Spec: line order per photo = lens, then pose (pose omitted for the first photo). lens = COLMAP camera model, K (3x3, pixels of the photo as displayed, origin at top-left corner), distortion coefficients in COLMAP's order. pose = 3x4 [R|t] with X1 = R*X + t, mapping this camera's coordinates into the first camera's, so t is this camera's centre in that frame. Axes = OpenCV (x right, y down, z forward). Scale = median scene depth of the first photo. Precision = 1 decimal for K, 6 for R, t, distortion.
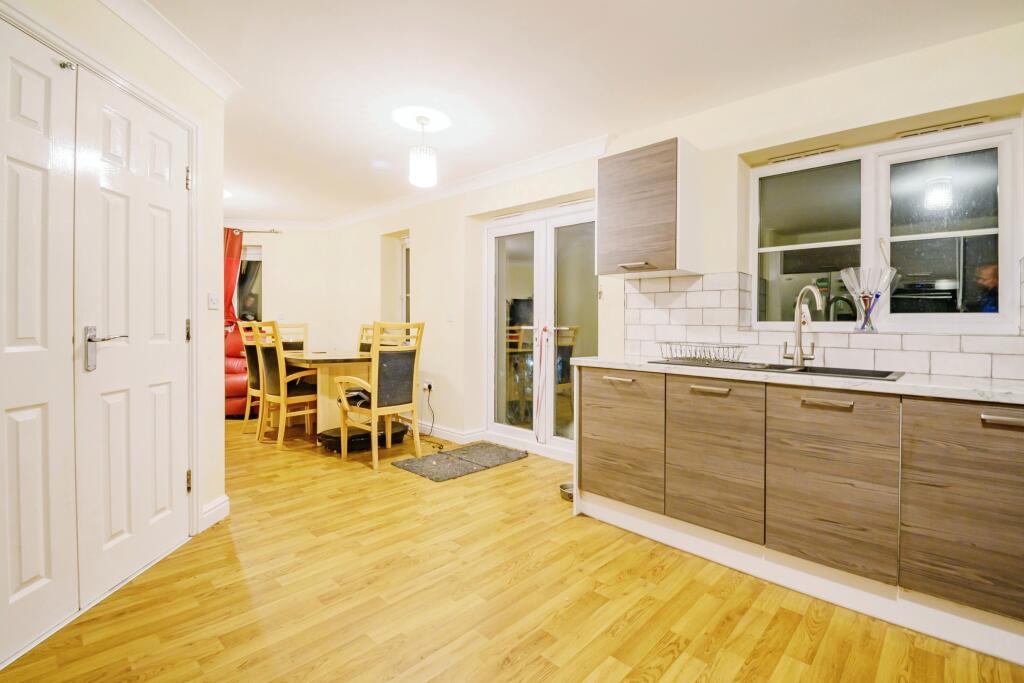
lens RADIAL K [[461.9, 0, 512.0], [0, 461.9, 341.5], [0, 0, 1]] dist [-0.000442, -0.000184]
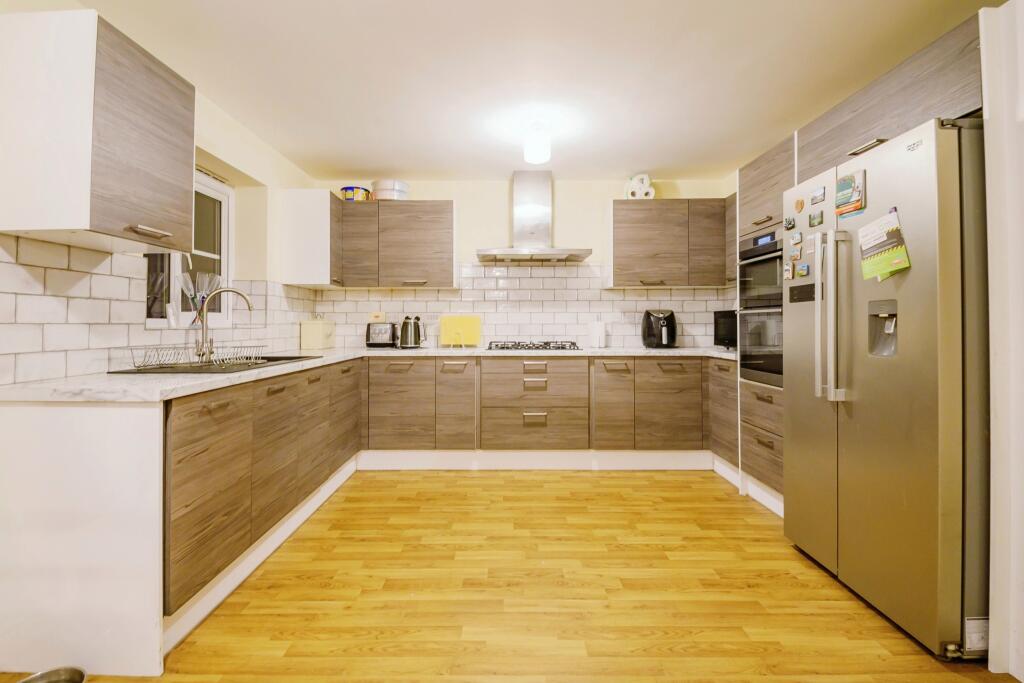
lens RADIAL K [[457.8, 0, 514.7], [0, 457.8, 307.4], [0, 0, 1]] dist [0.000775, 0.000057]
pose [[-0.690414, 0.004212, 0.723402, -0.663736], [0.006686, 0.999977, 0.000559, -0.070213], [-0.723384, 0.005223, -0.690427, 1.293190]]
